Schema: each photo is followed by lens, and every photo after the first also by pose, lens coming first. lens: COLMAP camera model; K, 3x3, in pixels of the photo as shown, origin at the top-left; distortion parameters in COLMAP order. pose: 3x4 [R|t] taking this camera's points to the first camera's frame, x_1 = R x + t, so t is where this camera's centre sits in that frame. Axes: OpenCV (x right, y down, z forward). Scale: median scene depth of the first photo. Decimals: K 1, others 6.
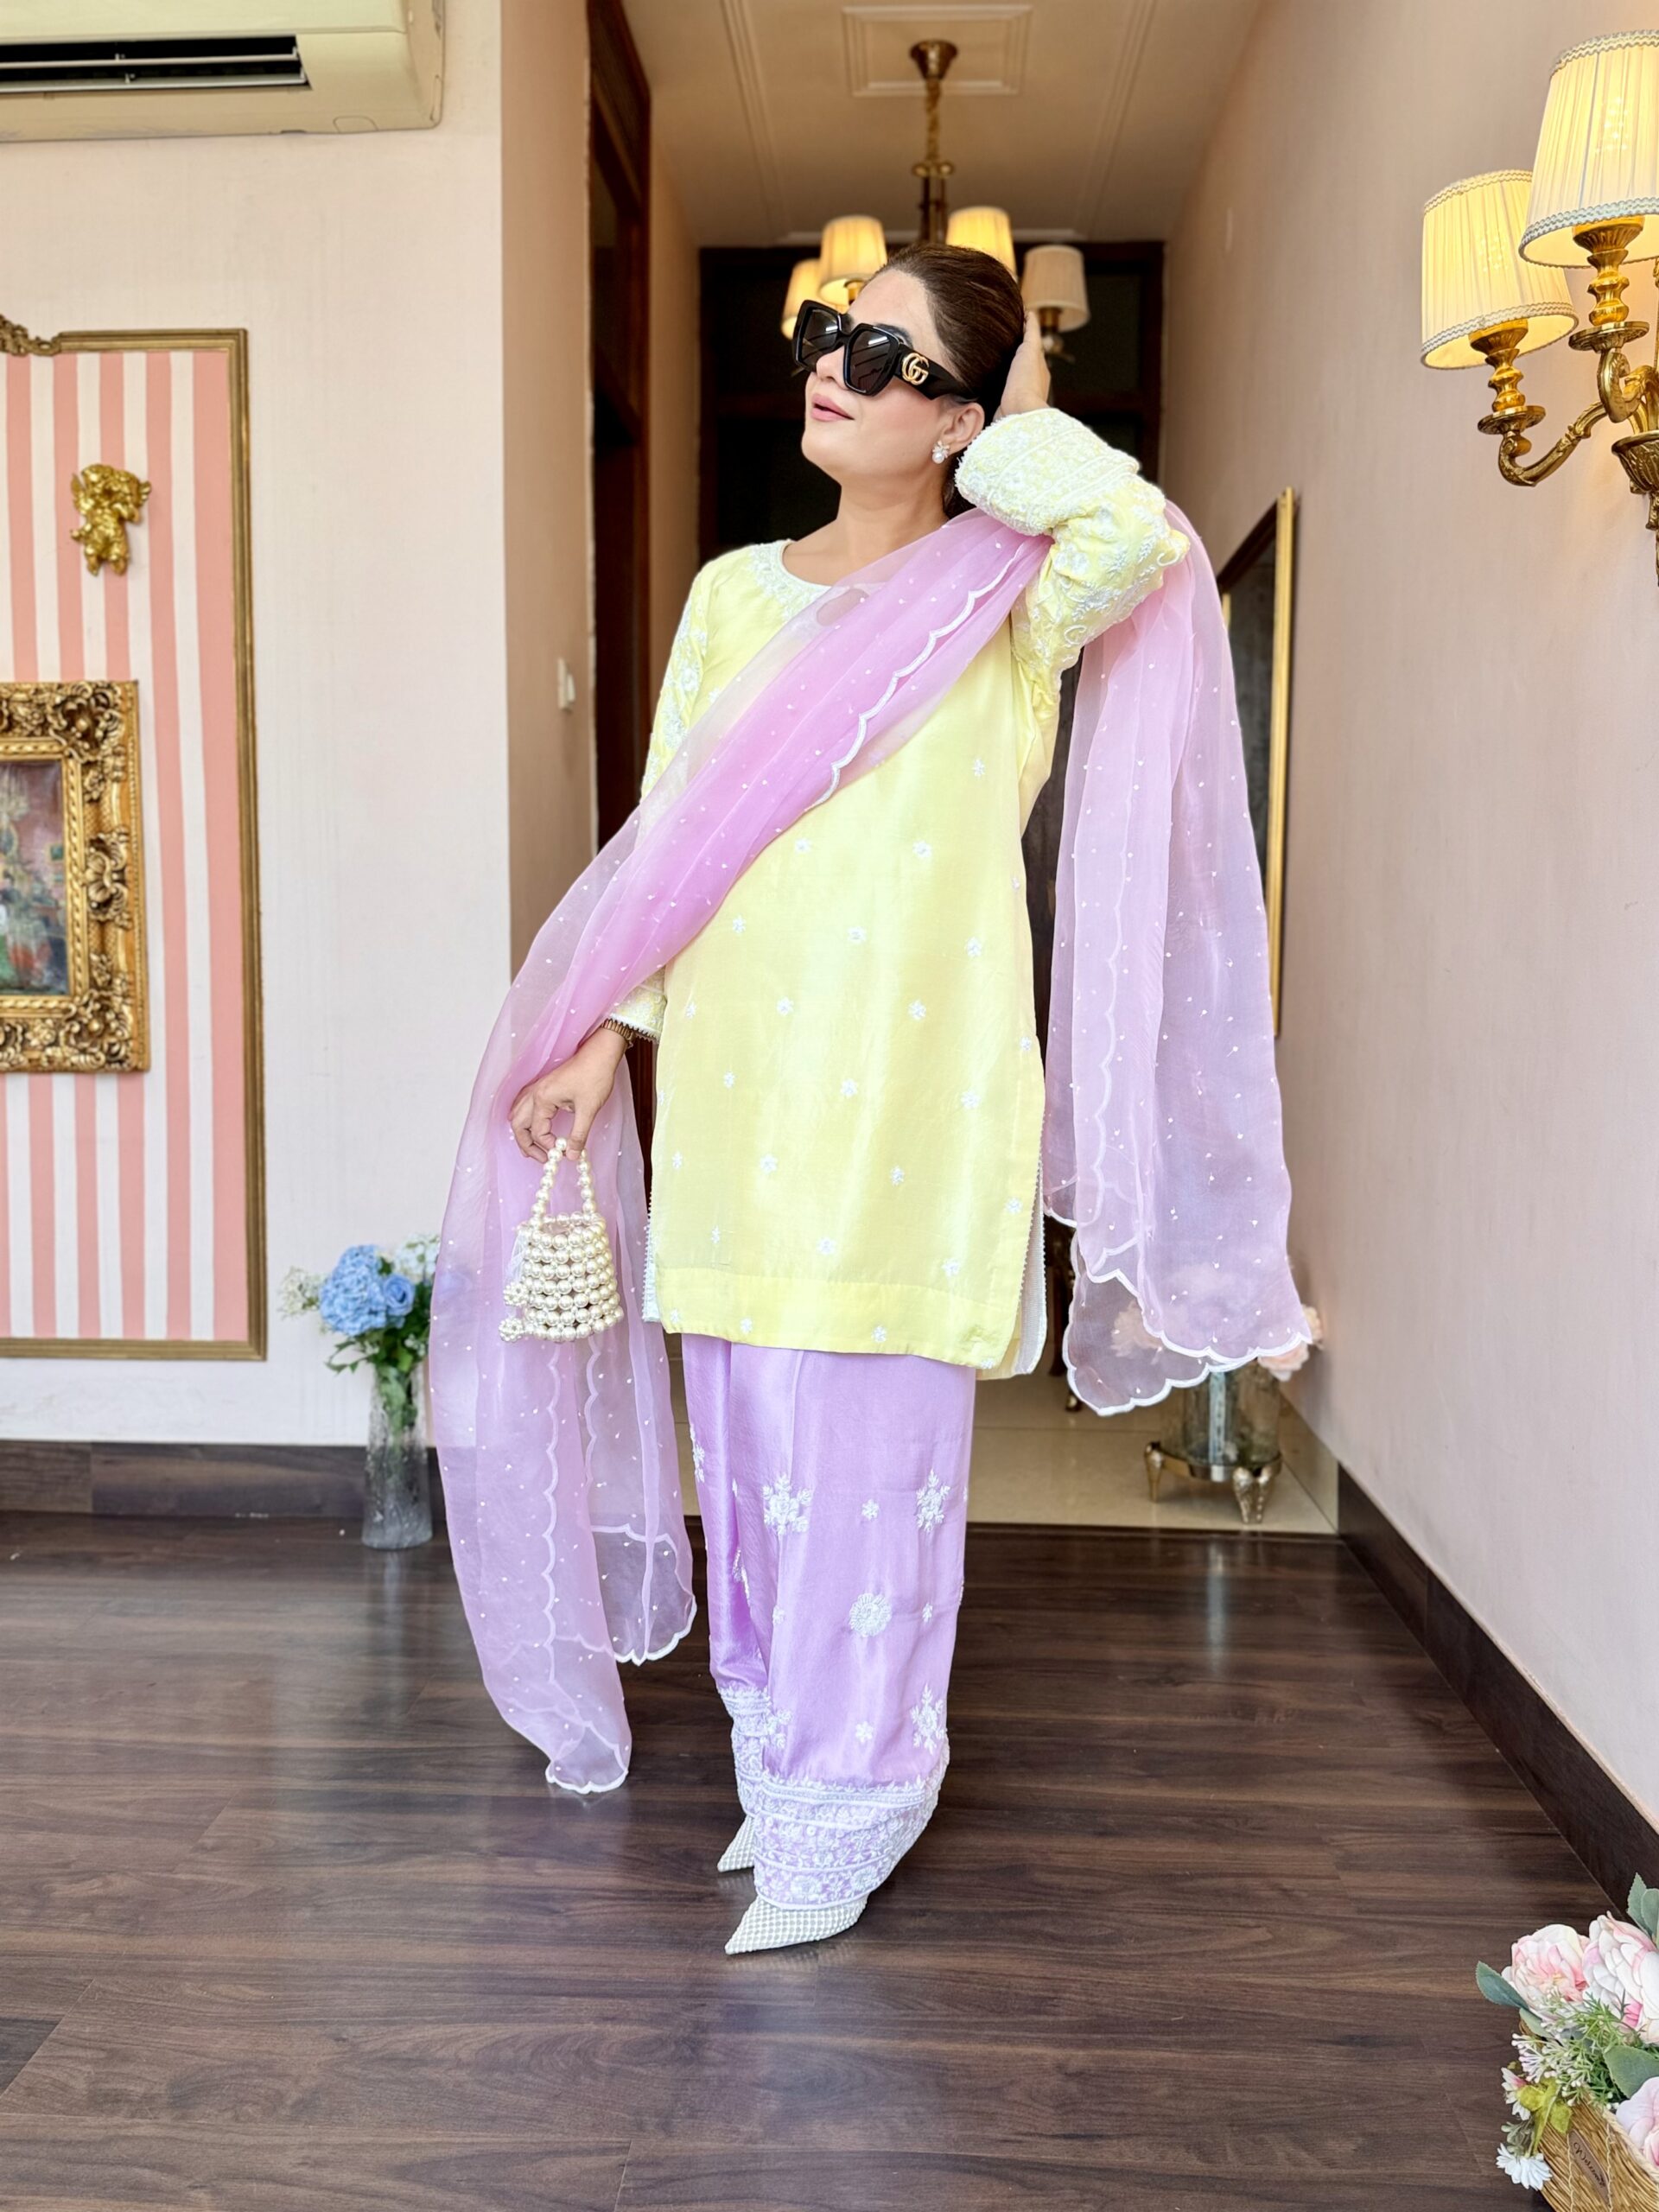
lens RADIAL K [[1793.9, 0, 827.9], [0, 1793.9, 1111.8], [0, 0, 1]] dist [0.060679, -0.096777]
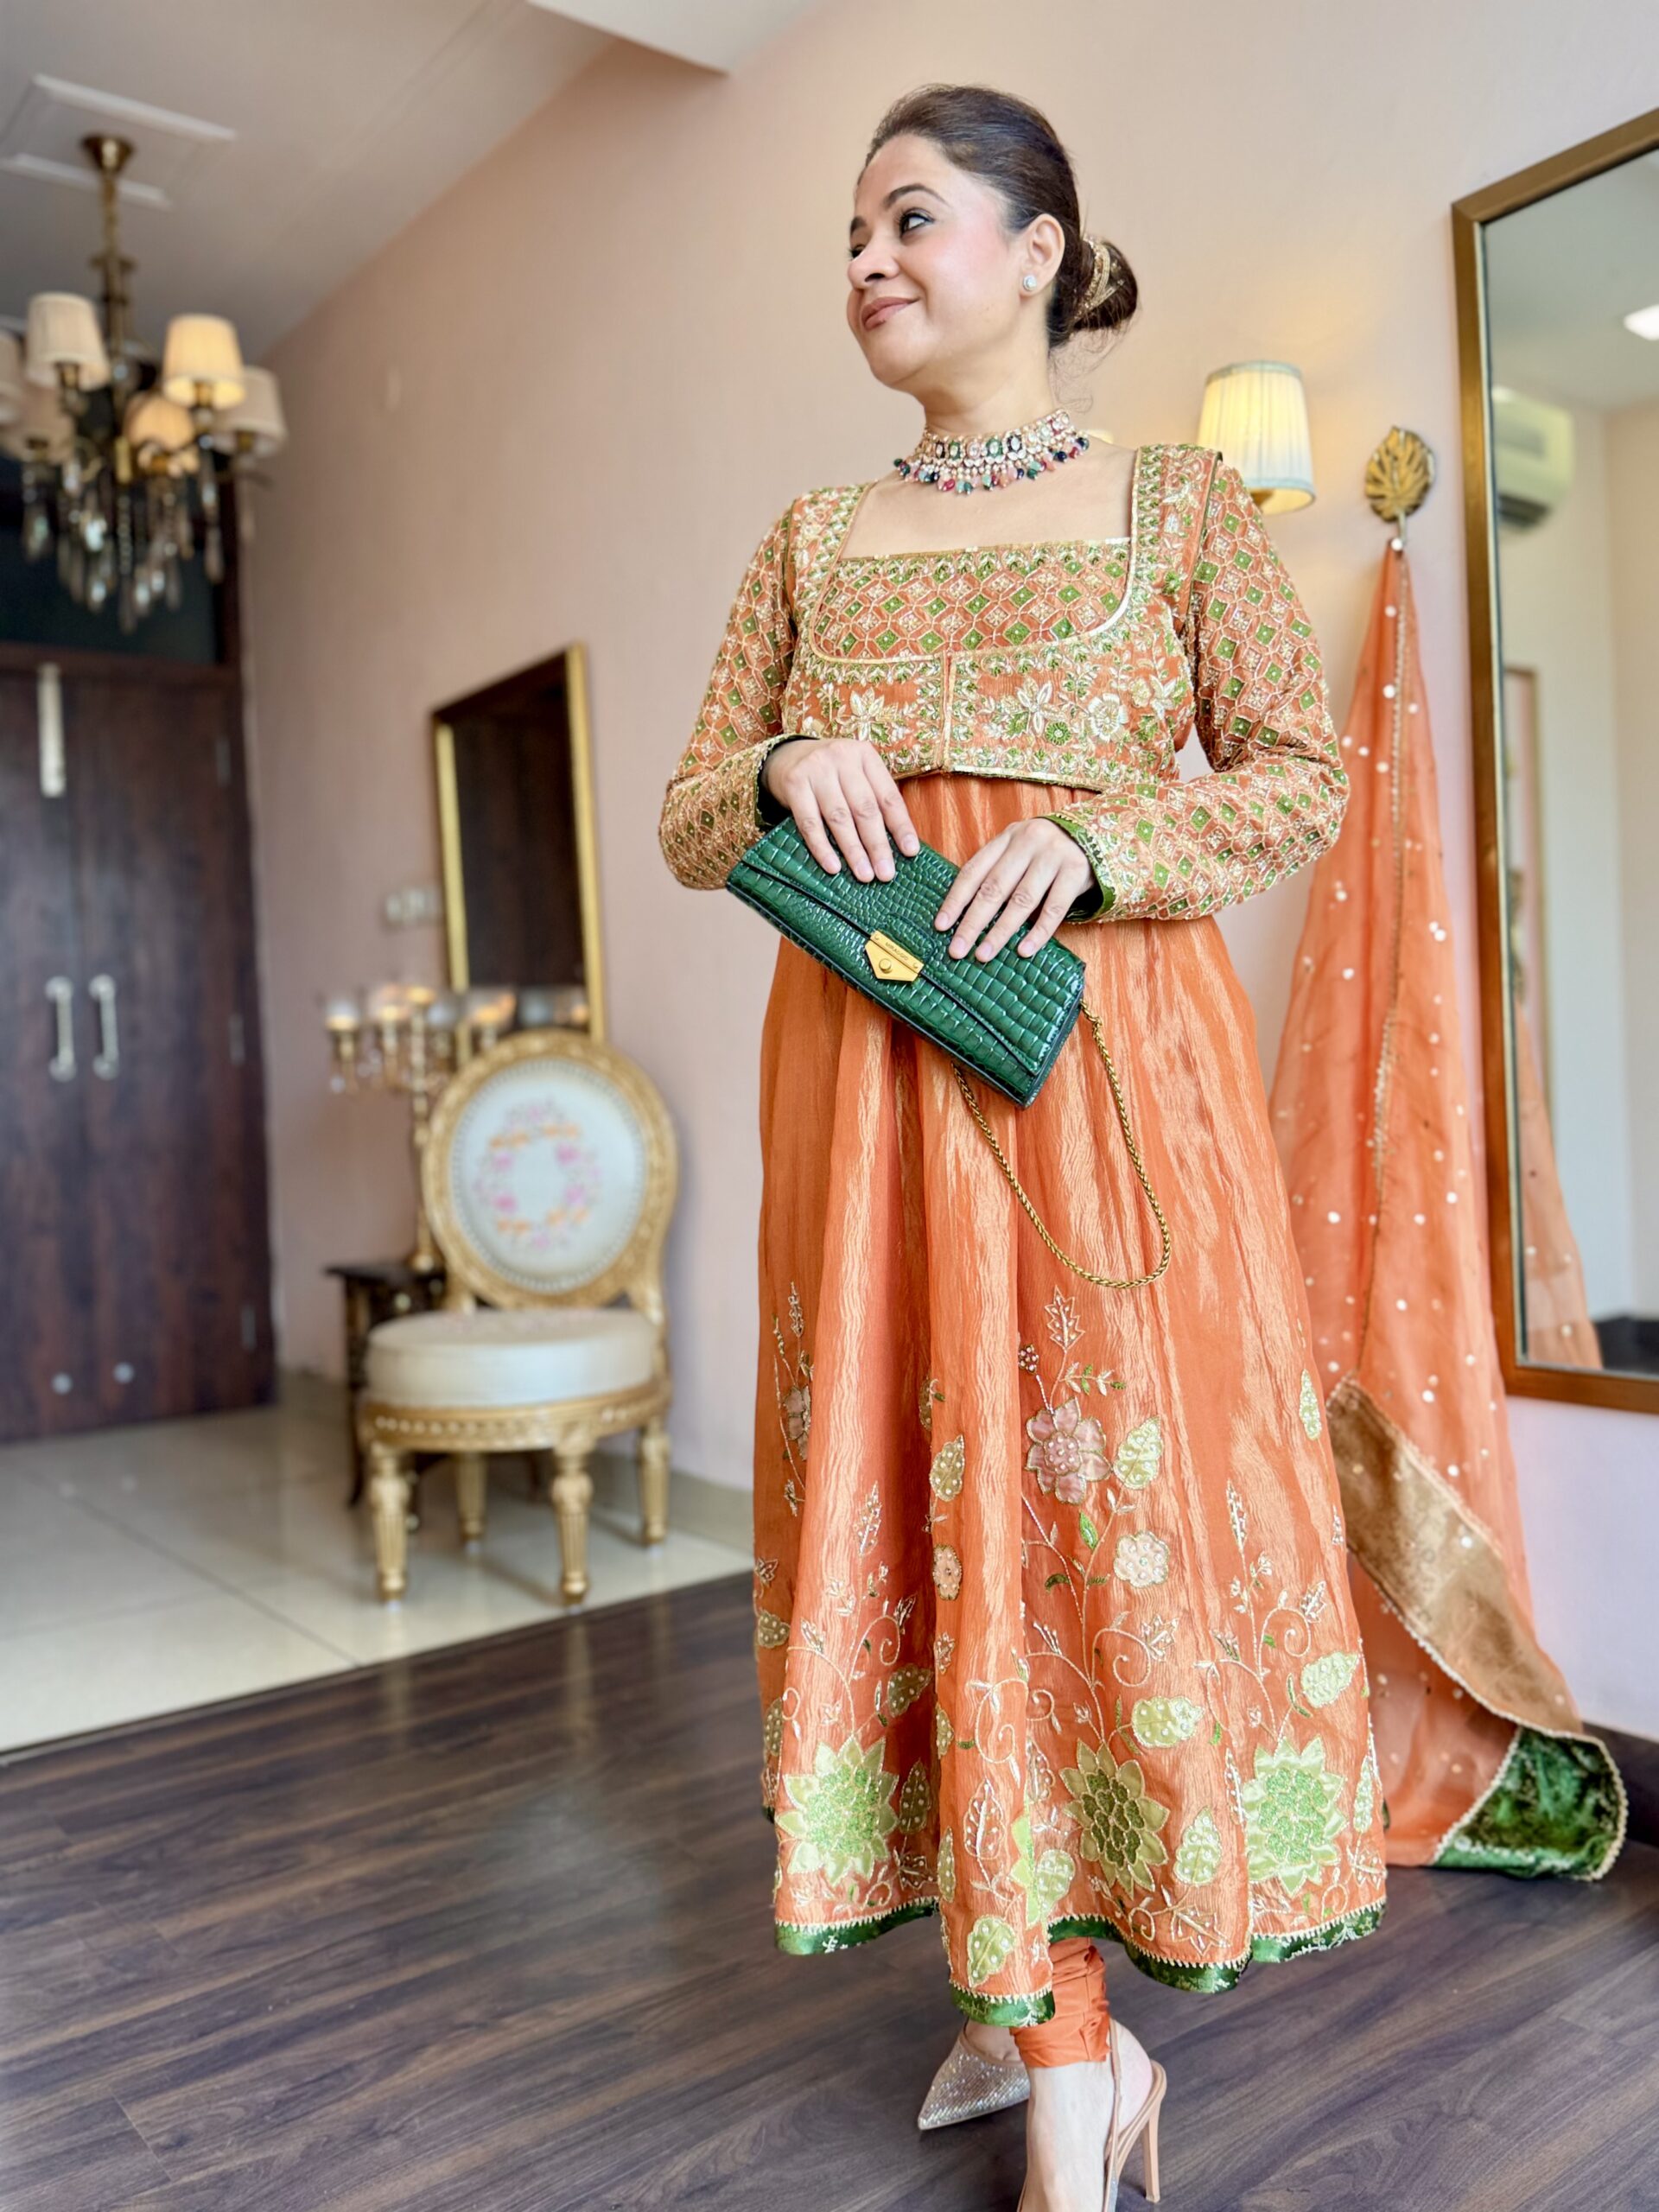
lens RADIAL K [[1793.9, 0, 834.7], [0, 1793.9, 1110.8], [0, 0, 1]] dist [0.060679, -0.096777]
pose [[0.763428, -0.047374, 0.644154, -0.441173], [0.101257, 0.993753, -0.046921, 0.012188], [-0.637907, 0.101046, 0.763456, 0.108394]]
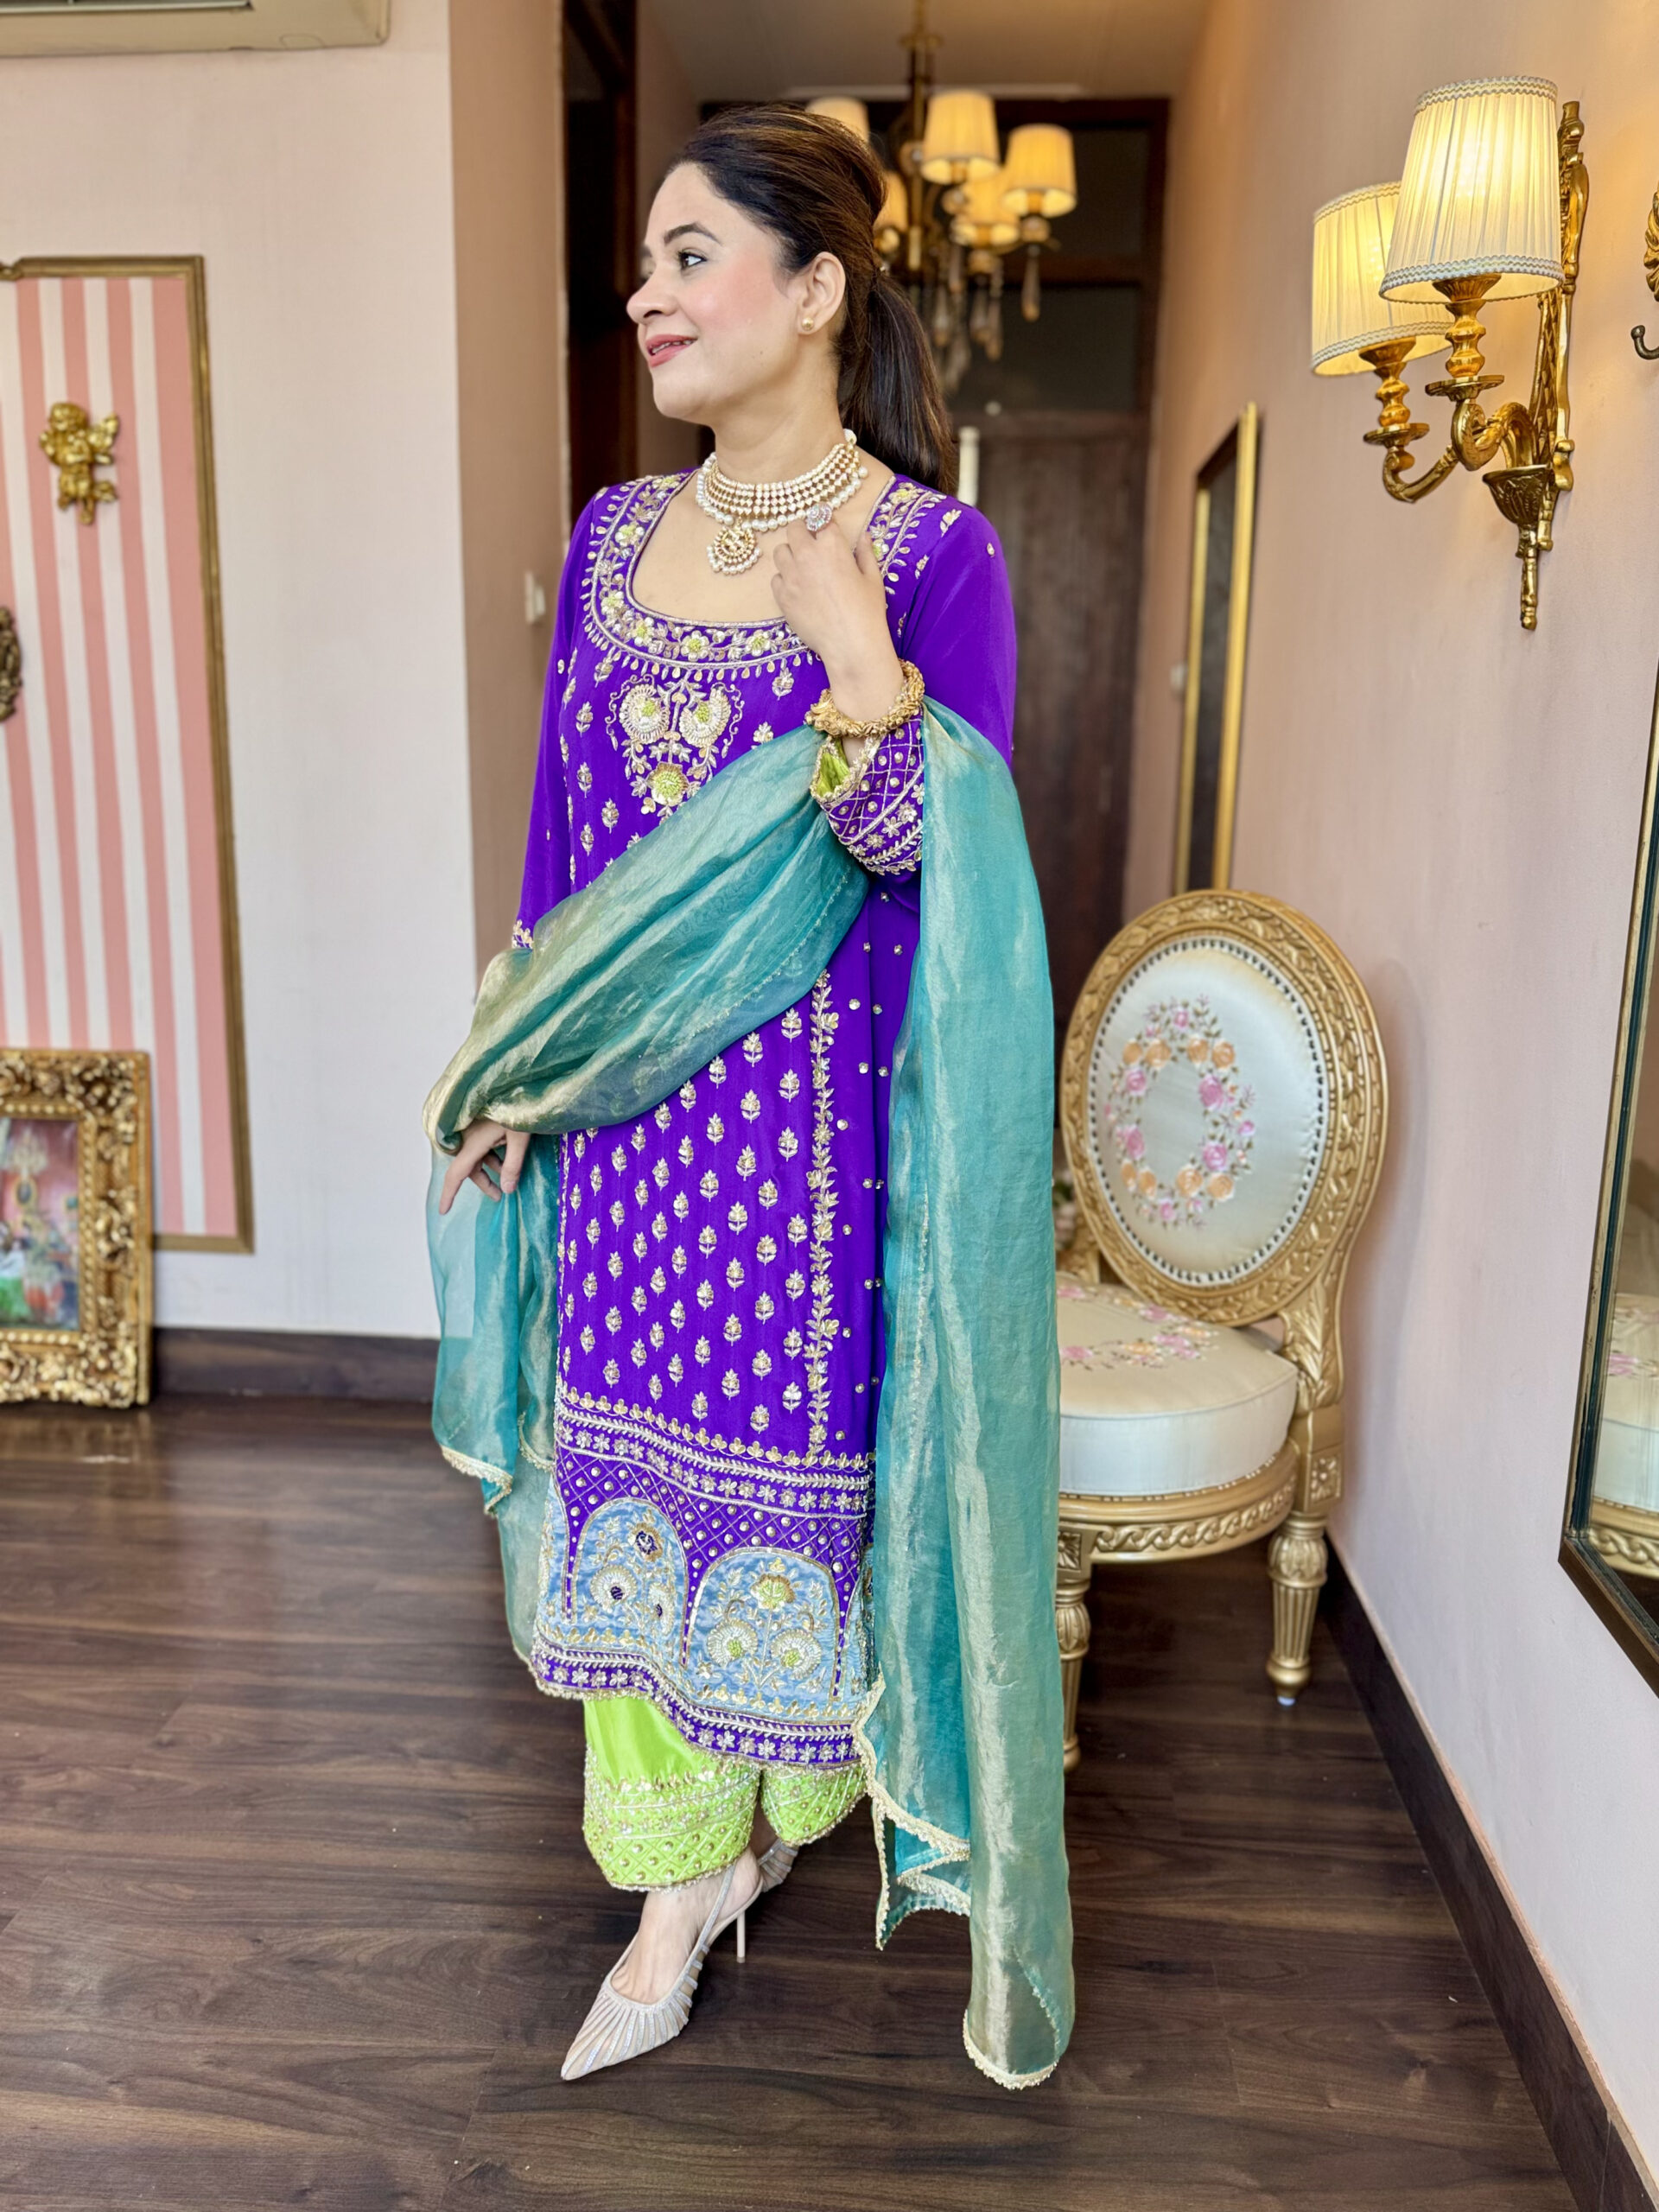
lens RADIAL K [[1721.0, 0, 829.1], [0, 1721.0, 1111.4], [0, 0, 1]] dist [0.040448, -0.054024]
pose [[0.999514, 0.016423, -0.026477, 0.065791], [-0.013205, 0.992991, 0.117447, -0.081876], [0.028220, -0.117040, 0.992726, -0.006169]]
